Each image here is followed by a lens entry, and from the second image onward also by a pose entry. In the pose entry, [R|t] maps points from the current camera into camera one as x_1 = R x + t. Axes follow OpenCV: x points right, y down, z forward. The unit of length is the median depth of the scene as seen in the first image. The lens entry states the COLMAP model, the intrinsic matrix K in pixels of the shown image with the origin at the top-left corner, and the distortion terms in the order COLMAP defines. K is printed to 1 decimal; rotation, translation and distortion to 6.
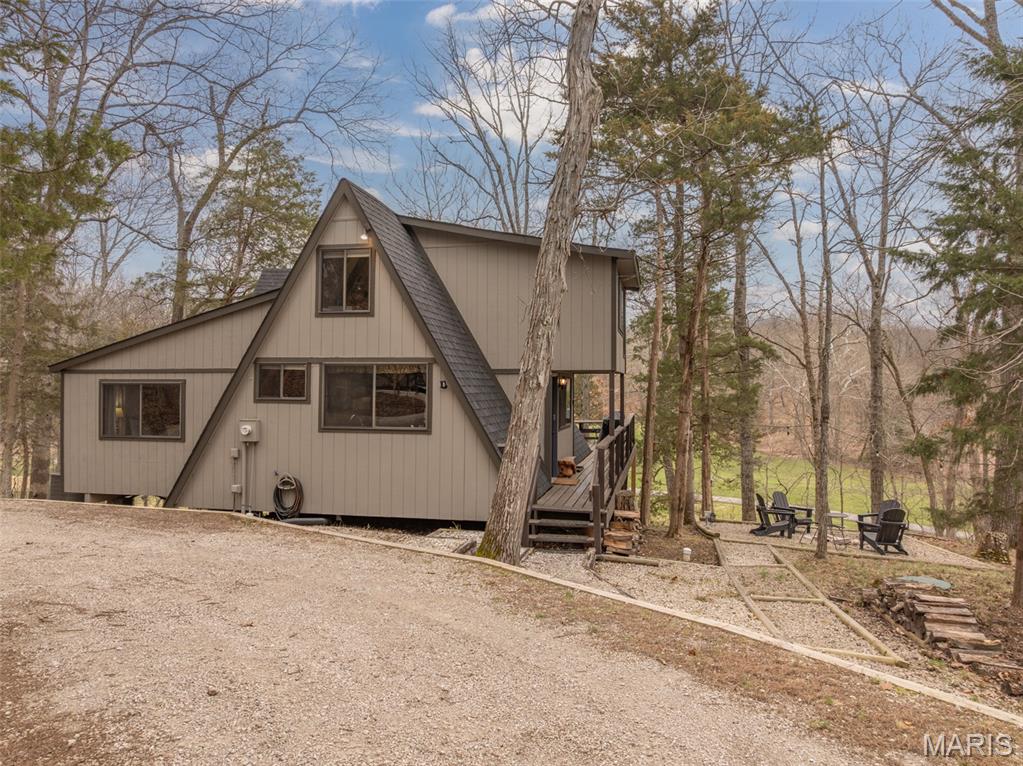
lens RADIAL K [[720.3, 0, 512.9], [0, 720.3, 380.1], [0, 0, 1]] dist [-0.041630, 0.003496]
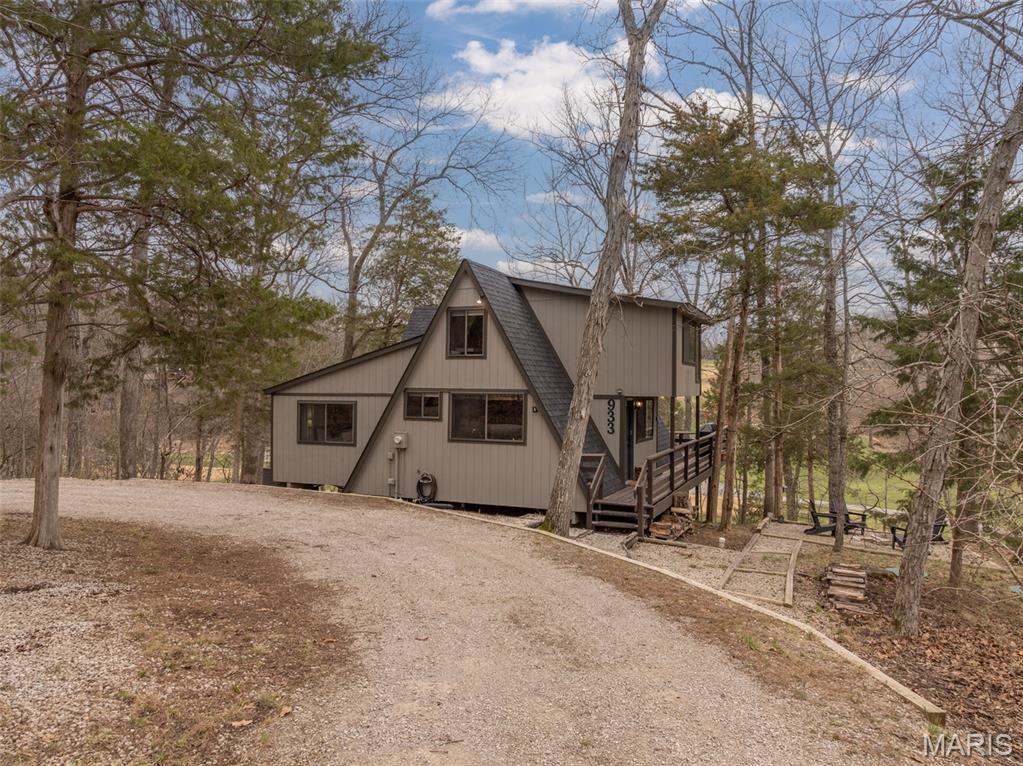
lens RADIAL K [[720.3, 0, 512.1], [0, 720.3, 376.9], [0, 0, 1]] dist [-0.041630, 0.003496]
pose [[0.978031, 0.000573, -0.208458, 0.134313], [-0.001703, 0.999985, -0.005240, -0.044602], [0.208452, 0.005480, 0.978017, -0.319107]]
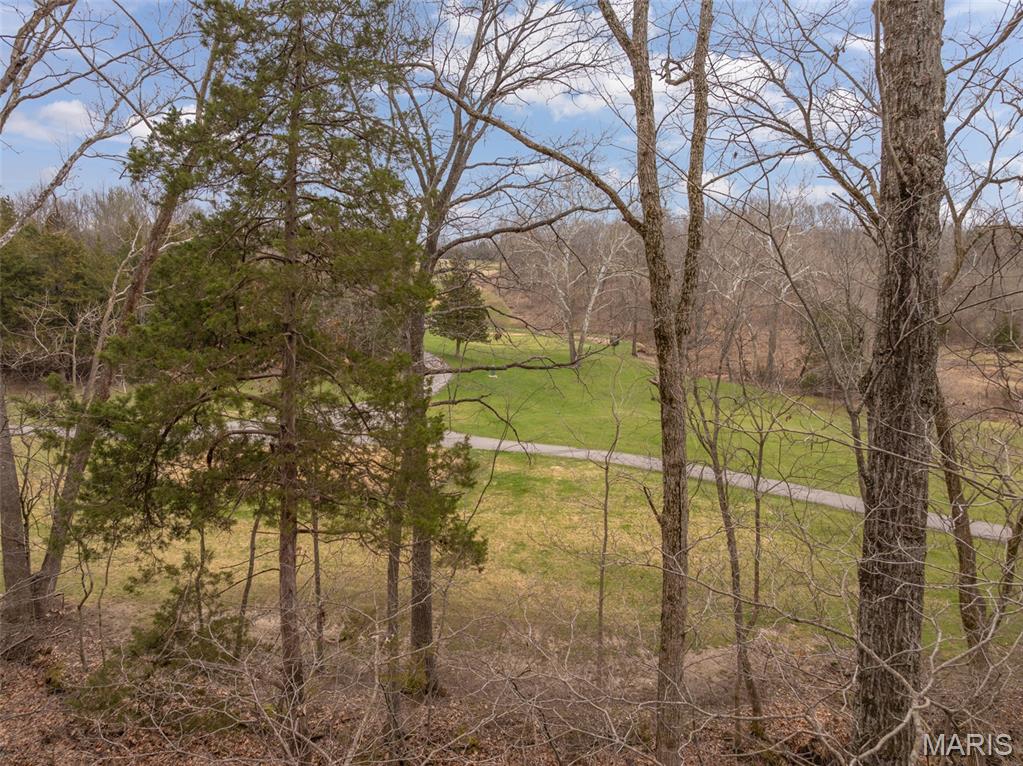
lens RADIAL K [[720.3, 0, 514.2], [0, 720.3, 379.4], [0, 0, 1]] dist [-0.041630, 0.003496]
pose [[0.997263, -0.012438, 0.072881, 0.802523], [0.002696, 0.991210, 0.132274, 0.010474], [-0.073886, -0.131715, 0.988530, 1.674493]]
